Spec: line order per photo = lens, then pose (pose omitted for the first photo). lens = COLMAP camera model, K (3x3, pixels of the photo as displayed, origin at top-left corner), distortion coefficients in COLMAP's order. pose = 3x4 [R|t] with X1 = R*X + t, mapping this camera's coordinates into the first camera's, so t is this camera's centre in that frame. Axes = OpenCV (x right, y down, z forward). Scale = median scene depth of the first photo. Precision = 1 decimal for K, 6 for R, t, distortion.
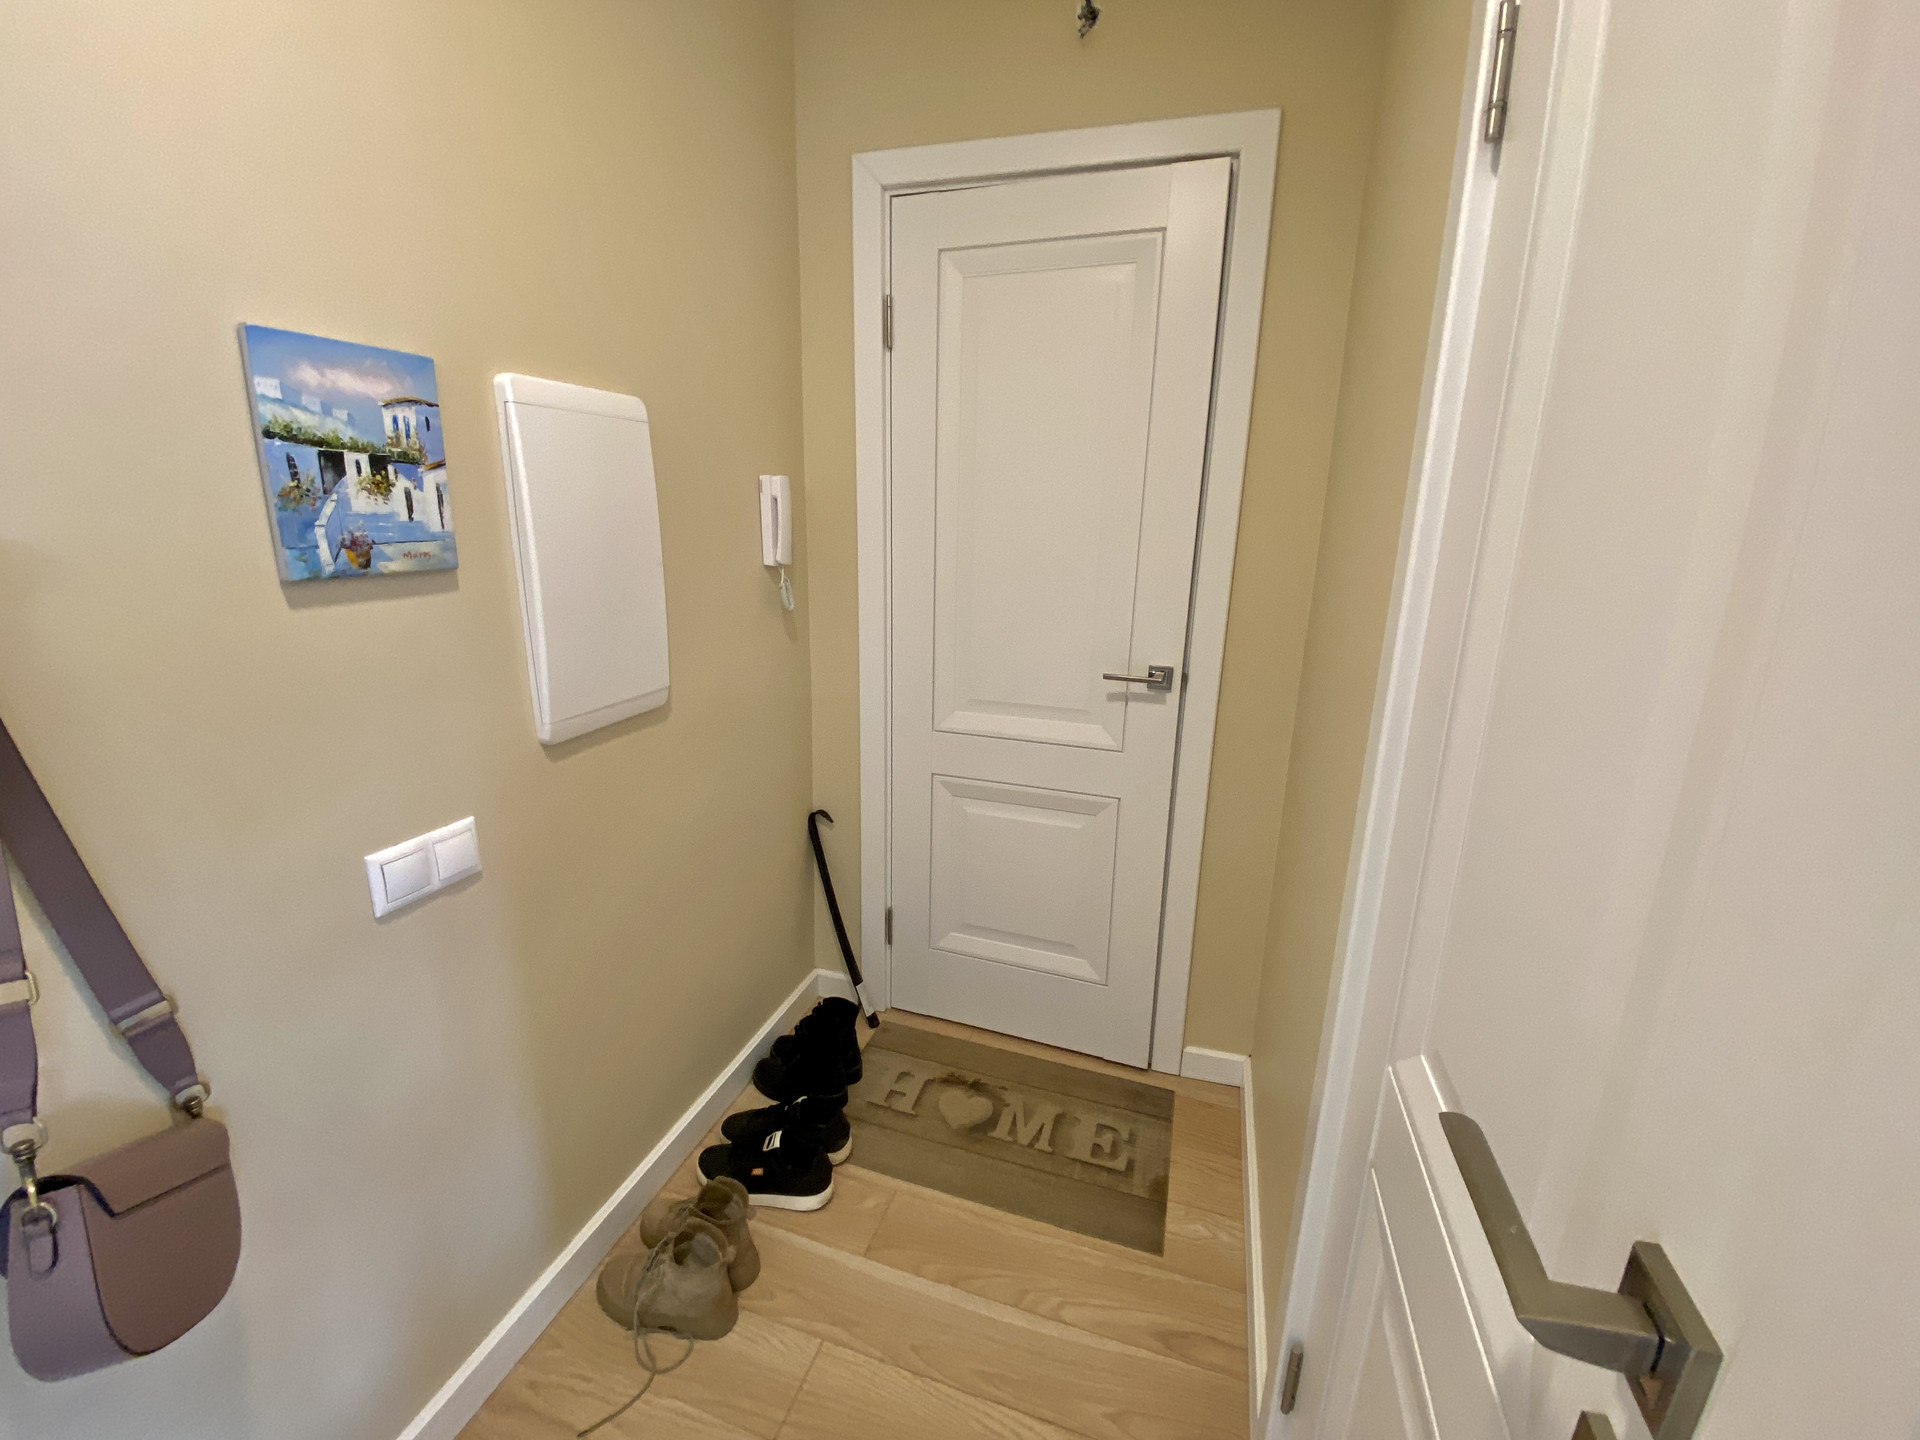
lens RADIAL K [[774.2, 0, 958.5], [0, 774.2, 718.2], [0, 0, 1]] dist [0.007578, -0.012608]
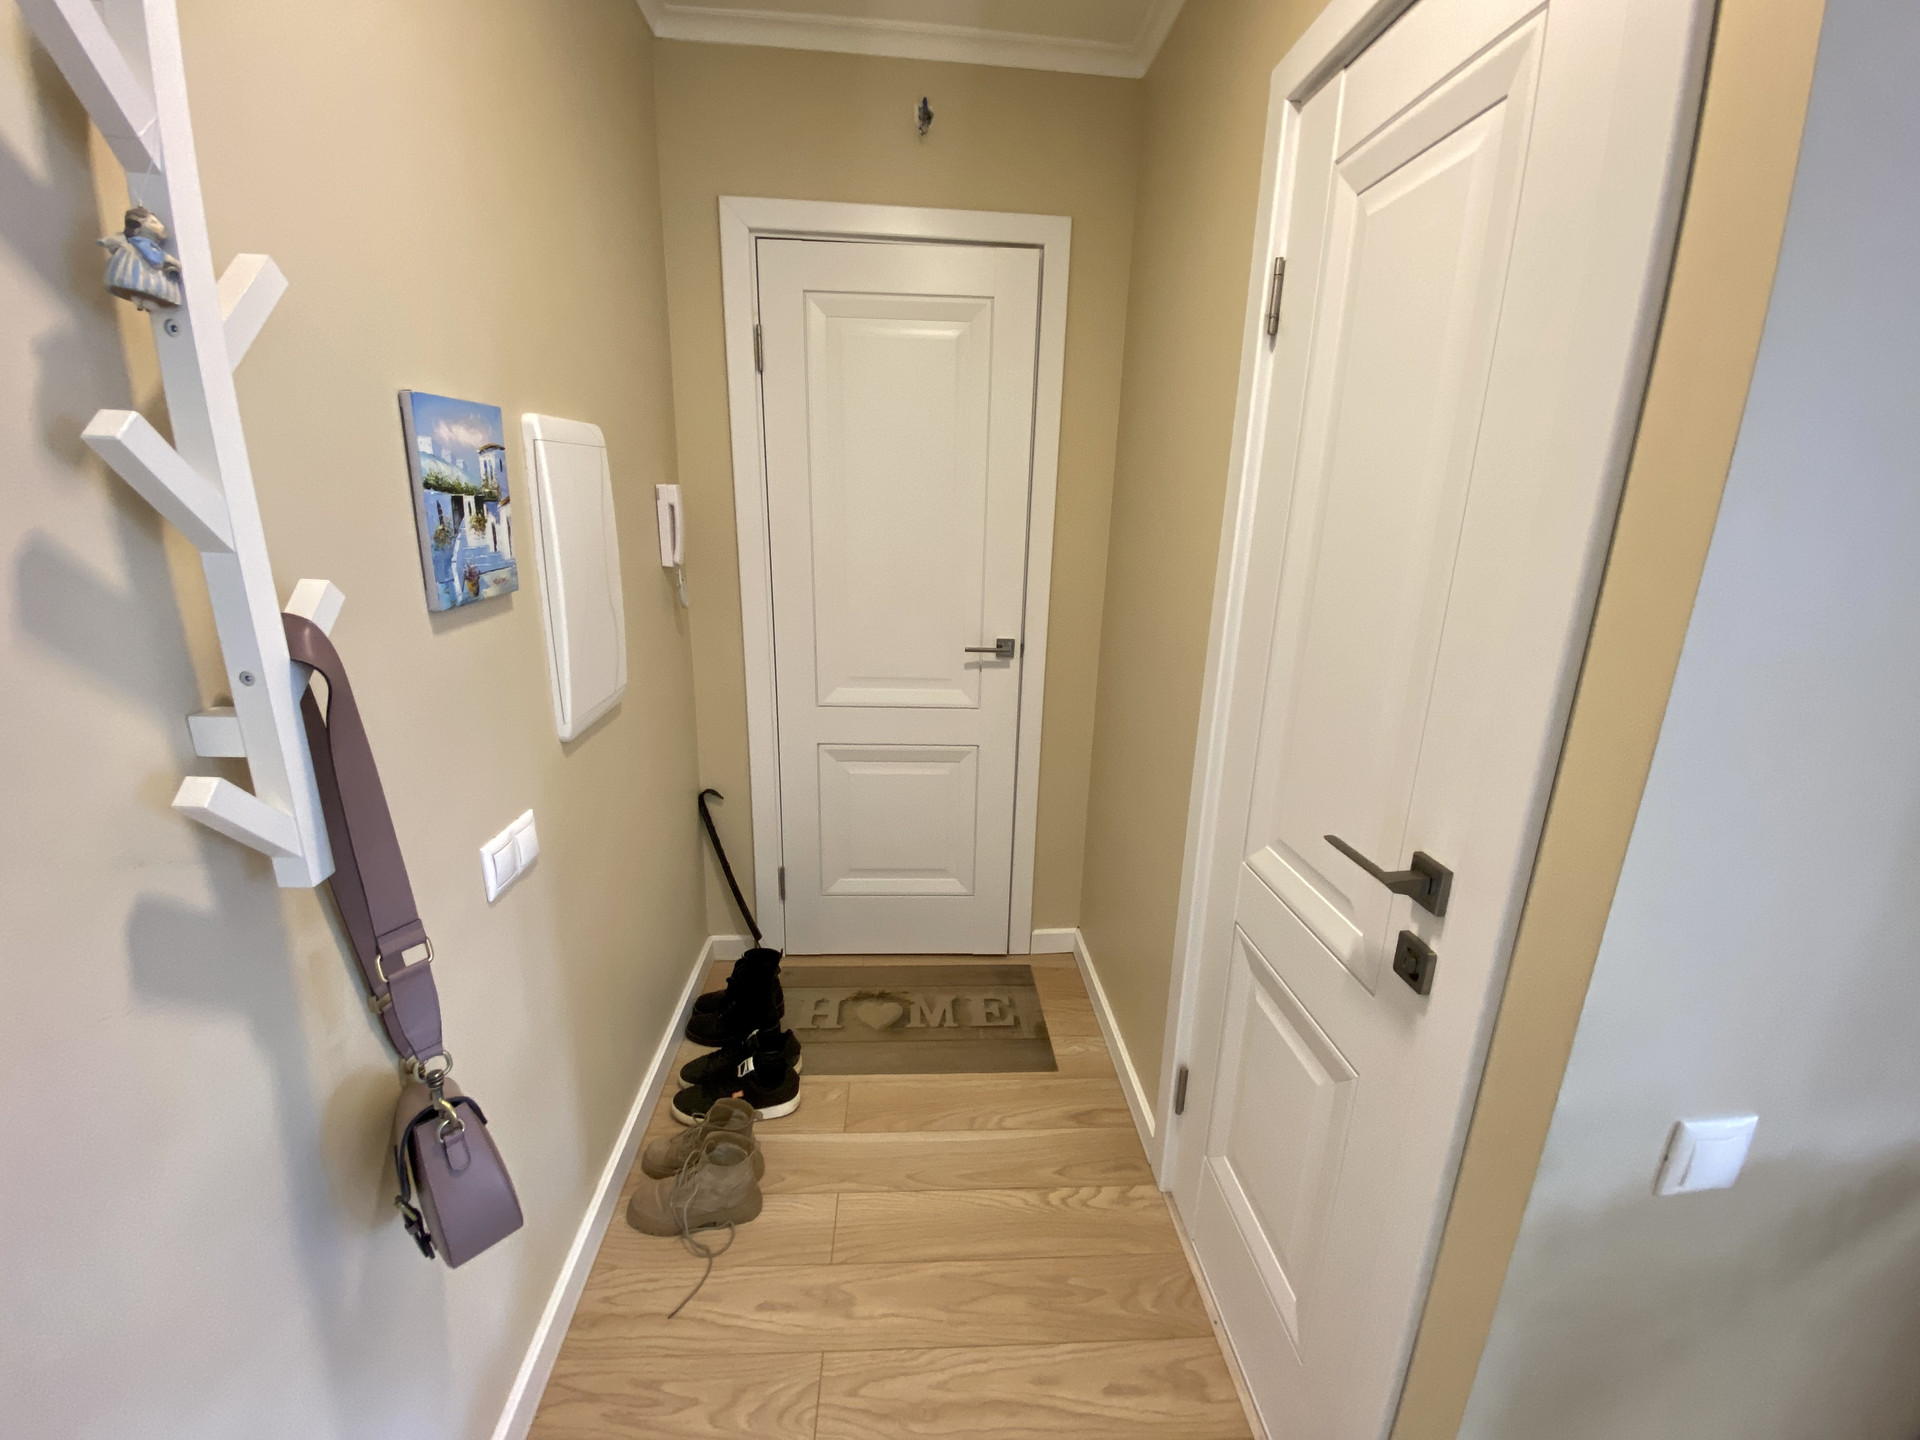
lens RADIAL K [[763.6, 0, 960.0], [0, 763.6, 720.0], [0, 0, 1]] dist [0.015587, -0.017448]
pose [[0.932349, -0.097145, 0.348266, -0.347378], [0.084439, 0.995096, 0.051519, -0.005887], [-0.351563, -0.018627, 0.935979, -0.215712]]
